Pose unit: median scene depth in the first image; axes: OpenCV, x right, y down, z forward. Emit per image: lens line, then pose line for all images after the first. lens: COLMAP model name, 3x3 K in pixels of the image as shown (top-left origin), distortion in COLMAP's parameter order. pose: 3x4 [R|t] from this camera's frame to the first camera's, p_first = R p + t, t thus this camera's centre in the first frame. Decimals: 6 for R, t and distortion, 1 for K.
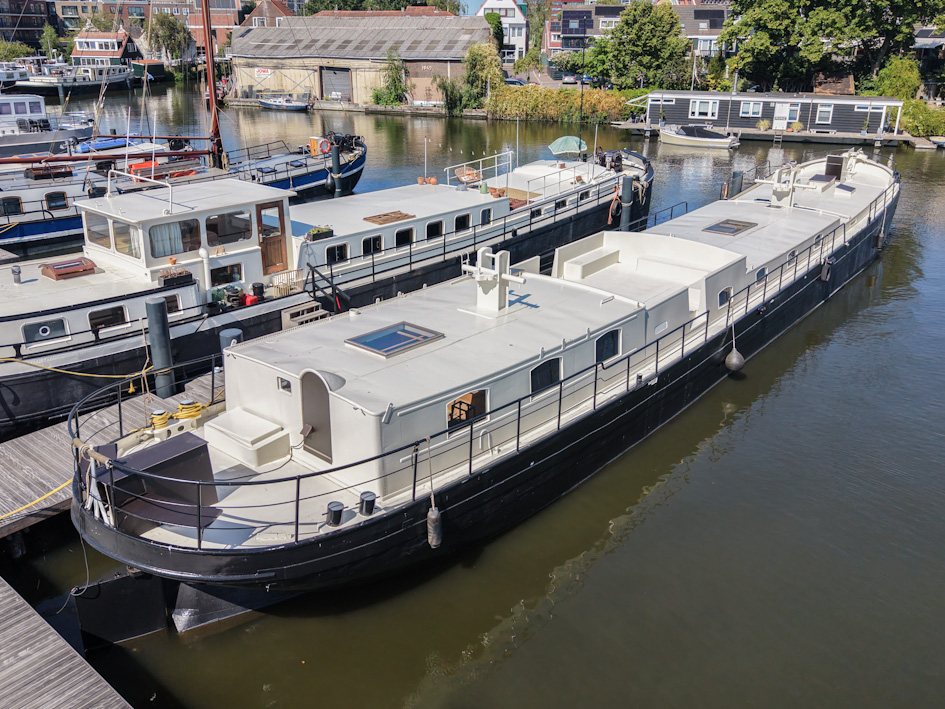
lens RADIAL K [[792.5, 0, 467.8], [0, 792.5, 301.3], [0, 0, 1]] dist [0.035258, -0.035038]
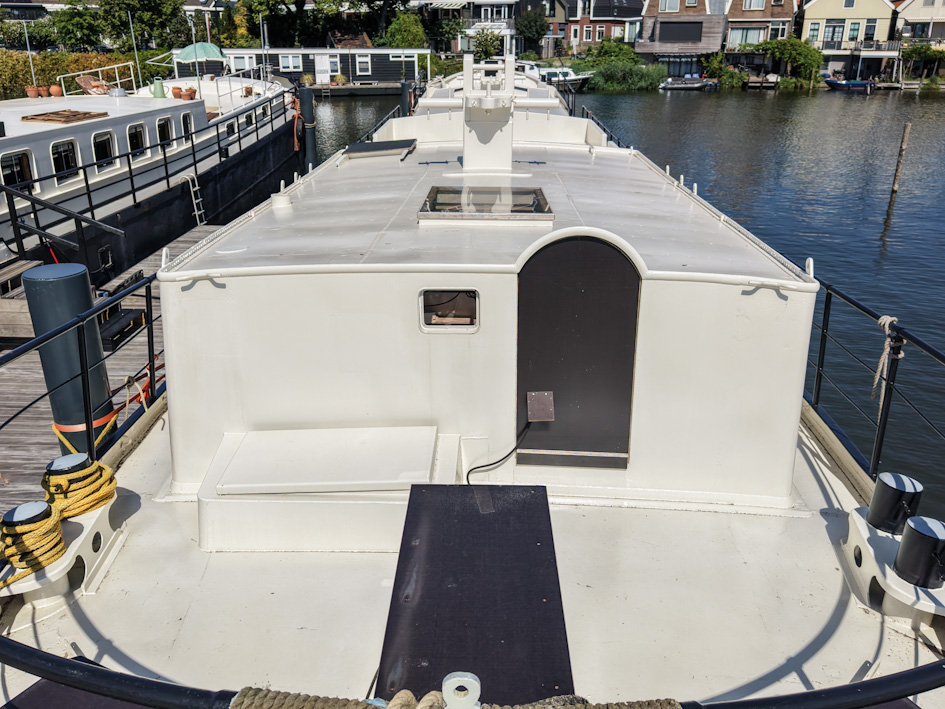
lens RADIAL K [[792.5, 0, 460.2], [0, 792.5, 336.2], [0, 0, 1]] dist [0.035258, -0.035038]
pose [[0.795235, -0.221980, 0.564204, -0.078627], [0.200912, 0.974470, 0.100213, 0.014575], [-0.572045, 0.033662, 0.819531, 0.137345]]
